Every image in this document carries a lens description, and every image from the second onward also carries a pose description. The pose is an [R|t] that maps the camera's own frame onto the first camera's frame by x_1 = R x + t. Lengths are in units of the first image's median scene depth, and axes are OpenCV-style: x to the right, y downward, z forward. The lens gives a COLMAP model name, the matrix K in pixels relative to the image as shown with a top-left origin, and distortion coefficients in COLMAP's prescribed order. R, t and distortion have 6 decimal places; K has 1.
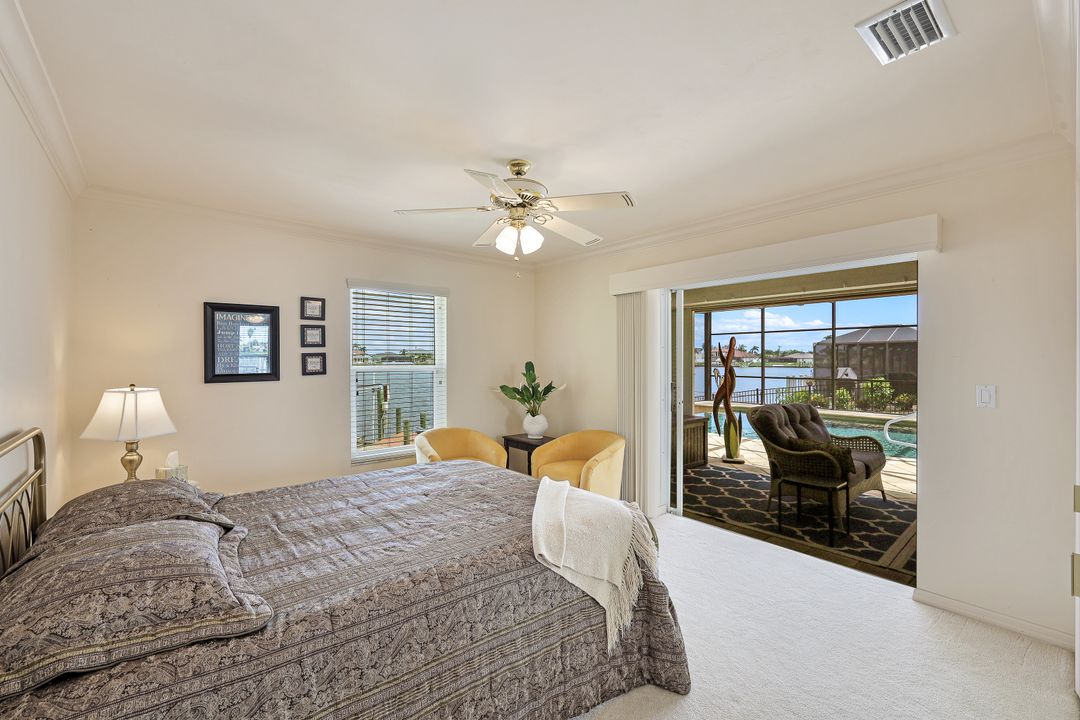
lens RADIAL K [[452.6, 0, 540.2], [0, 452.6, 362.5], [0, 0, 1]] dist [0.002429, 0.000065]
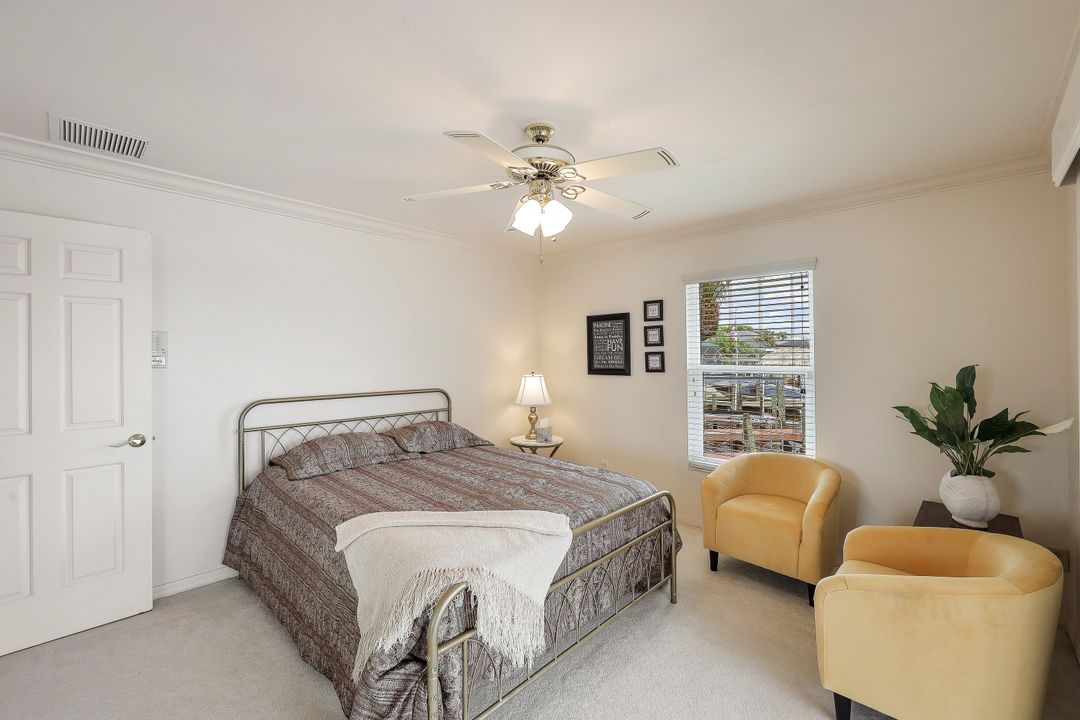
lens RADIAL K [[452.6, 0, 540.8], [0, 452.6, 354.0], [0, 0, 1]] dist [0.002429, 0.000065]
pose [[0.108124, 0.002933, -0.994133, 0.550139], [-0.003984, 0.999989, 0.002517, -0.017573], [0.994129, 0.003689, 0.108135, 0.622112]]
